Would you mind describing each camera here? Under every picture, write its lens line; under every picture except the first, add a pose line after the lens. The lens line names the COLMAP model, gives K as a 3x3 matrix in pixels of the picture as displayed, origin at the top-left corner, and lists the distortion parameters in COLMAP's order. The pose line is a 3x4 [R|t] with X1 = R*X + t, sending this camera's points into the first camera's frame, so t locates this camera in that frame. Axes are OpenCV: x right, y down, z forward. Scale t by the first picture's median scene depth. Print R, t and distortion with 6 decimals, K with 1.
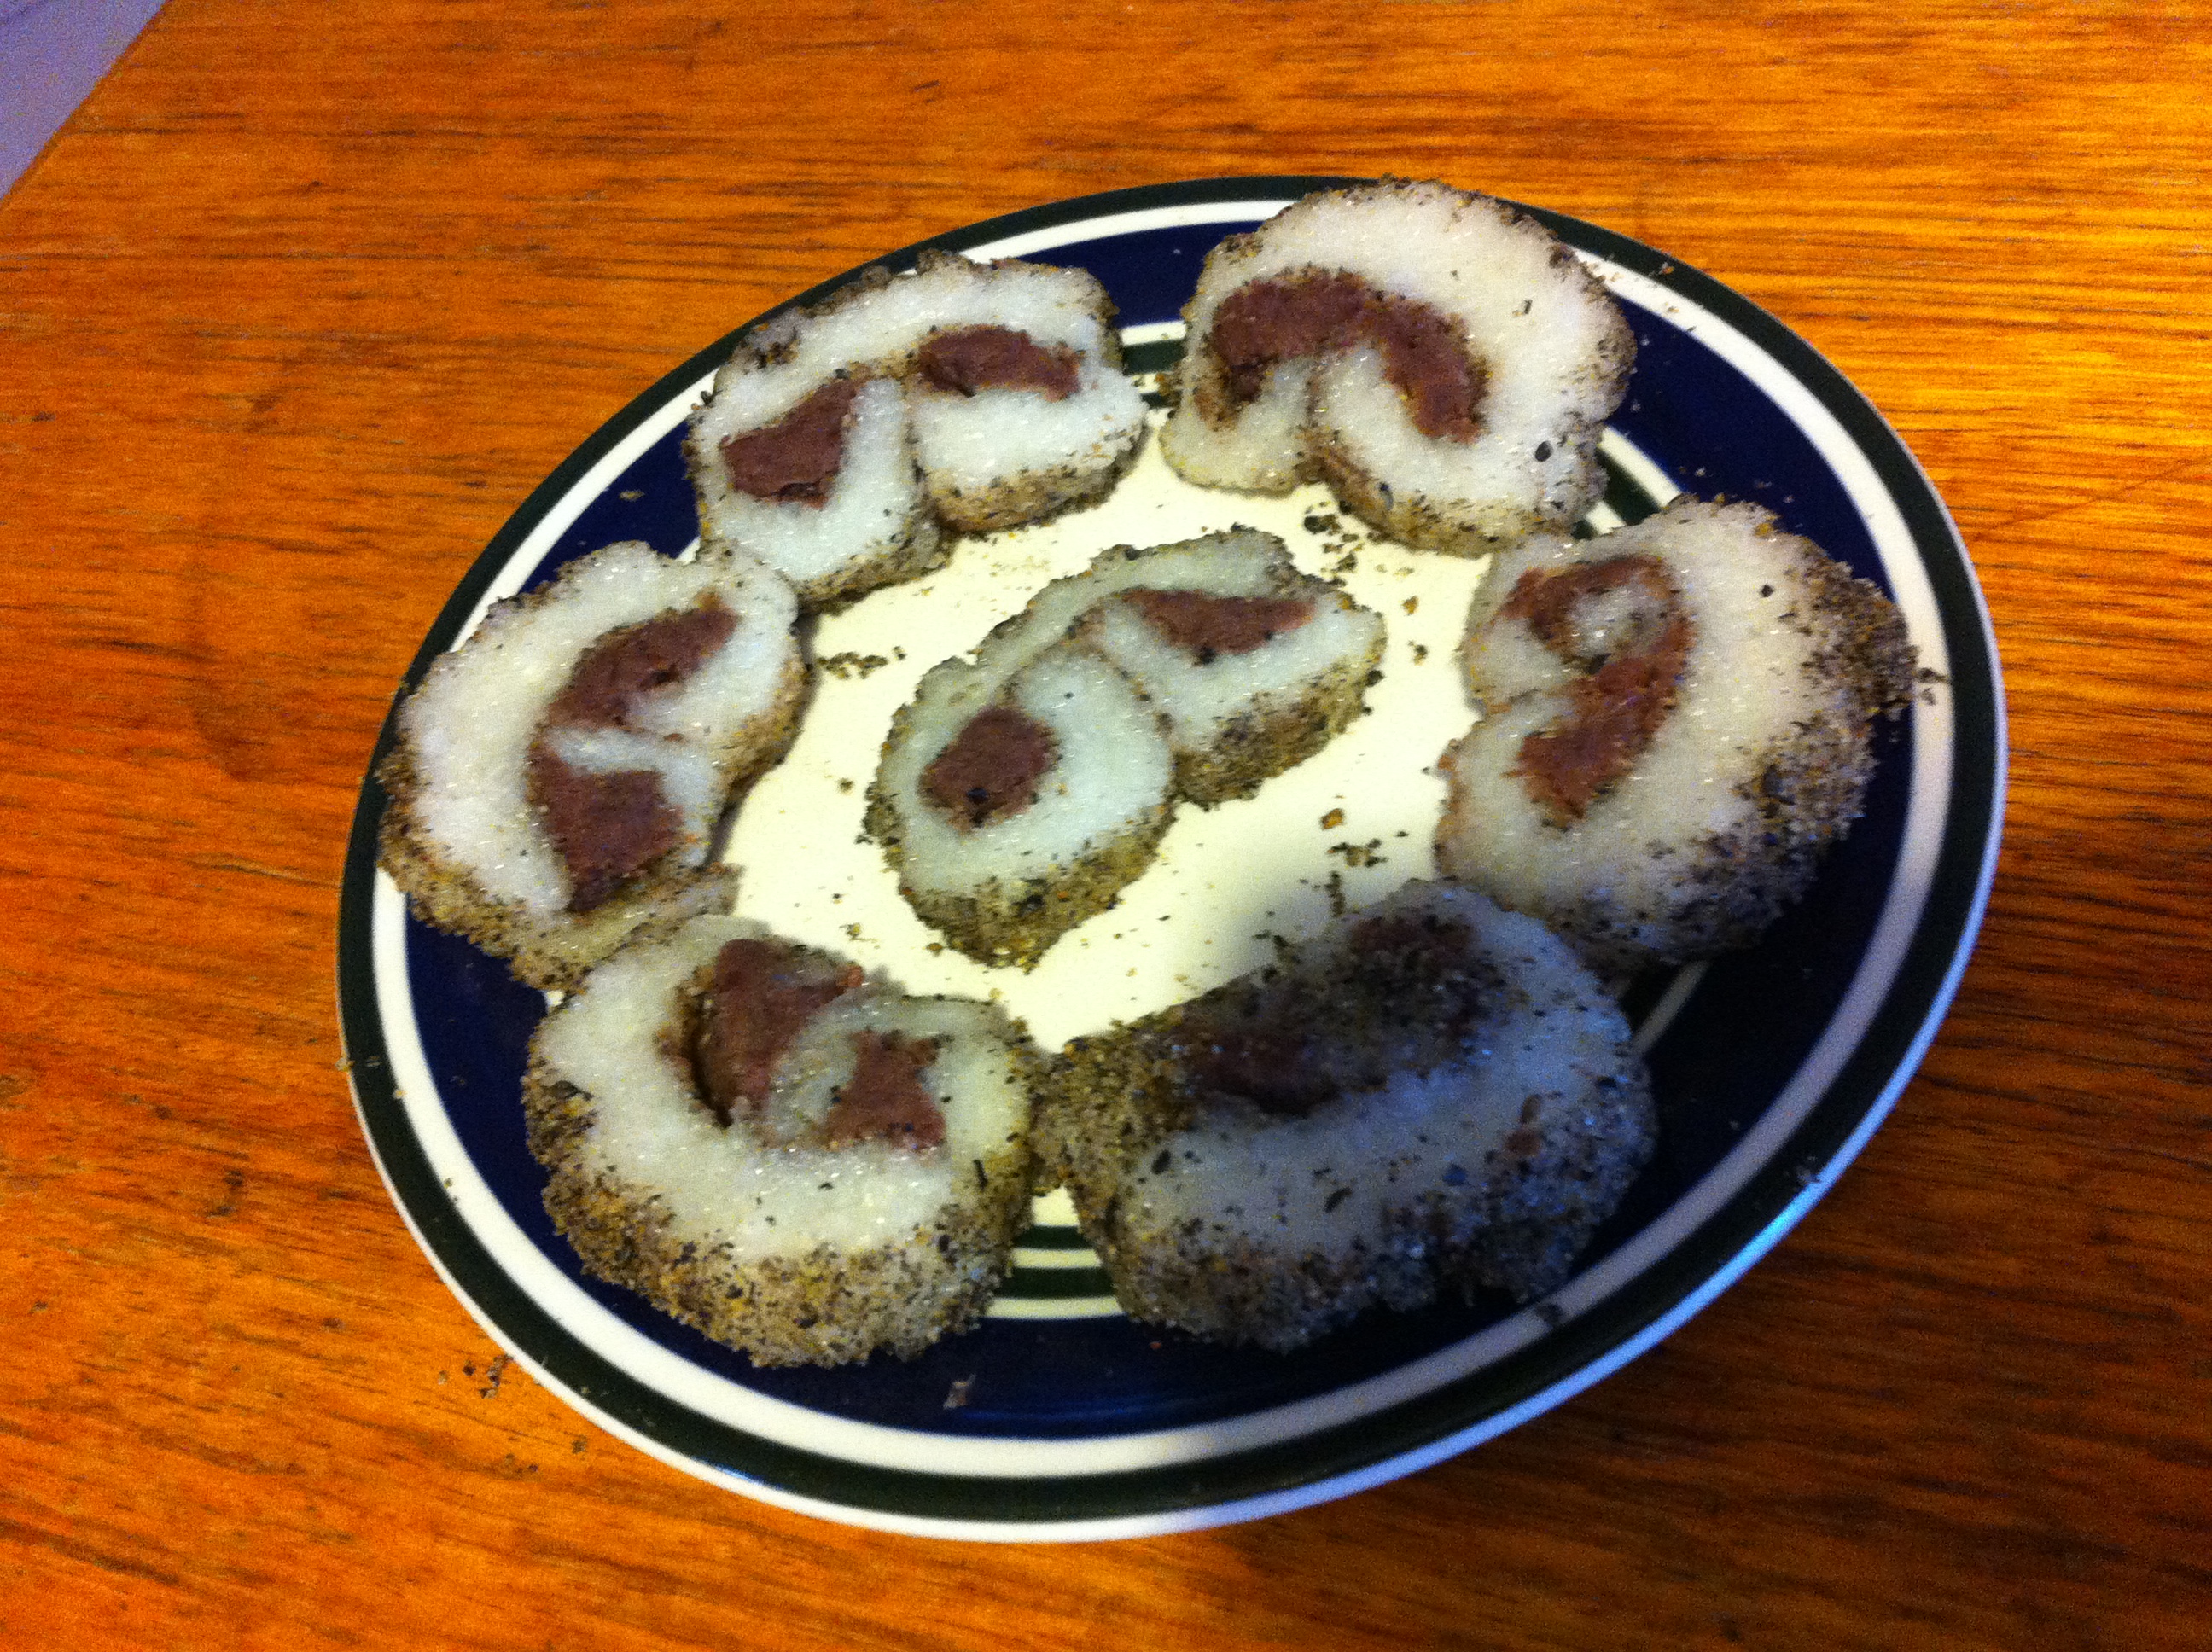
lens RADIAL K [[2195.9, 0, 1062.6], [0, 2195.9, 870.1], [0, 0, 1]] dist [0.040855, -0.306168]
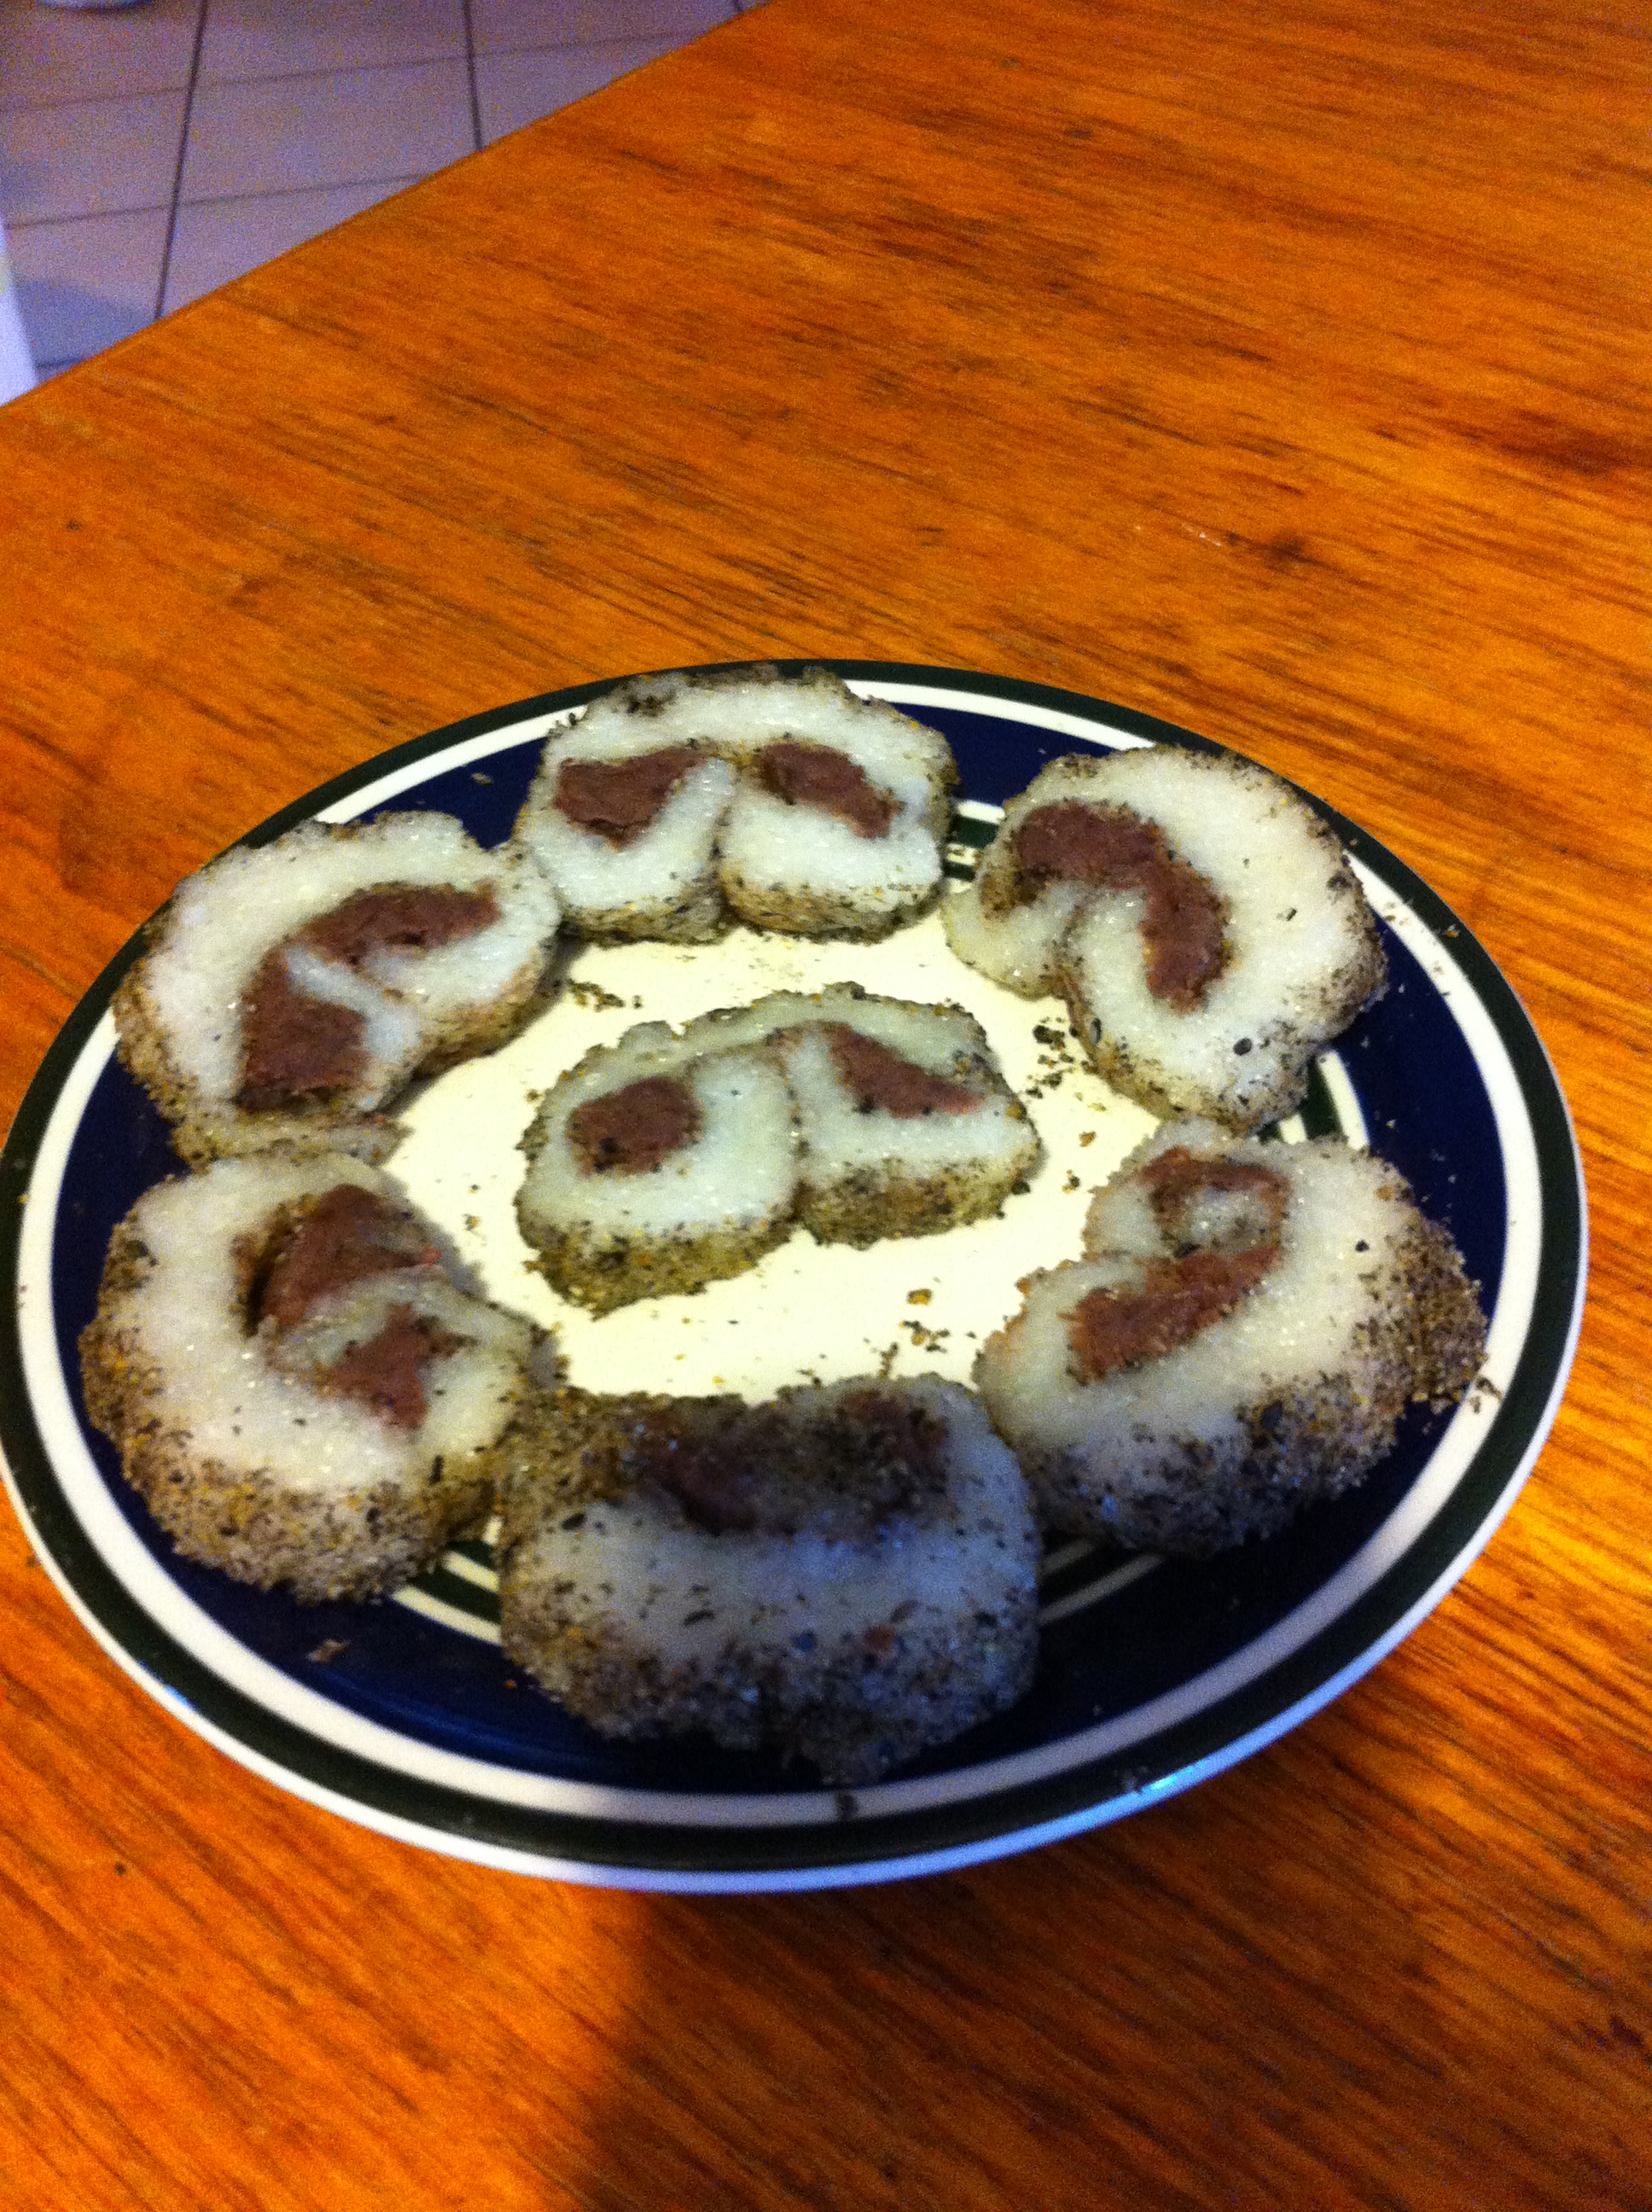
lens RADIAL K [[2195.9, 0, 826.0], [0, 2195.9, 1106.0], [0, 0, 1]] dist [0.040855, -0.306168]
pose [[0.918869, 0.374239, -0.124996, 0.176742], [-0.382778, 0.922357, -0.052329, -0.034683], [0.095707, 0.095929, 0.990776, -0.043515]]
